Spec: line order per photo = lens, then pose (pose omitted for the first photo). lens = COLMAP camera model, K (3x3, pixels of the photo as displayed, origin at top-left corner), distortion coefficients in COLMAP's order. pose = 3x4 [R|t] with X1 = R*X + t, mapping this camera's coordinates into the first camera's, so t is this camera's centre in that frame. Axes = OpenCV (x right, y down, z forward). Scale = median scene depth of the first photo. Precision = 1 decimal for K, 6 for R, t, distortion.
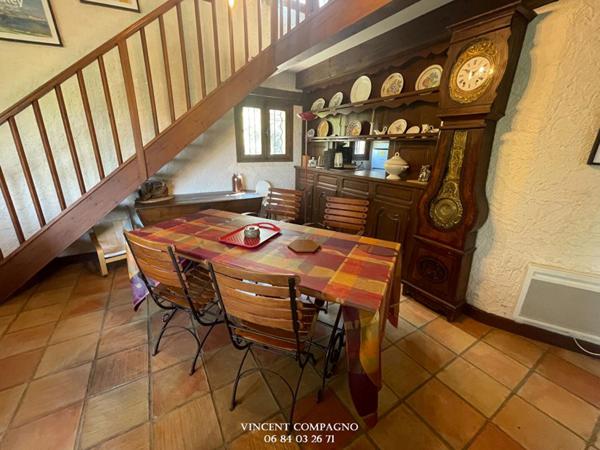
lens RADIAL K [[243.7, 0, 300.0], [0, 243.7, 225.0], [0, 0, 1]] dist [-0.000787, 0.010787]
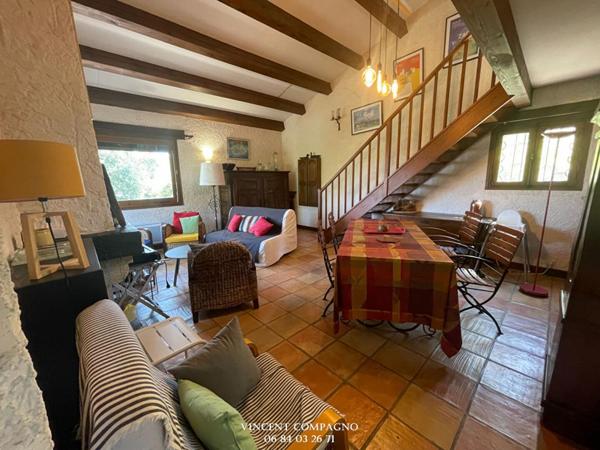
lens RADIAL K [[243.7, 0, 300.0], [0, 243.7, 225.0], [0, 0, 1]] dist [-0.000787, 0.010787]
pose [[0.217190, 0.157520, -0.963336, 0.602711], [-0.281414, 0.955096, 0.092726, 0.008544], [0.934684, 0.250957, 0.251765, 0.059529]]
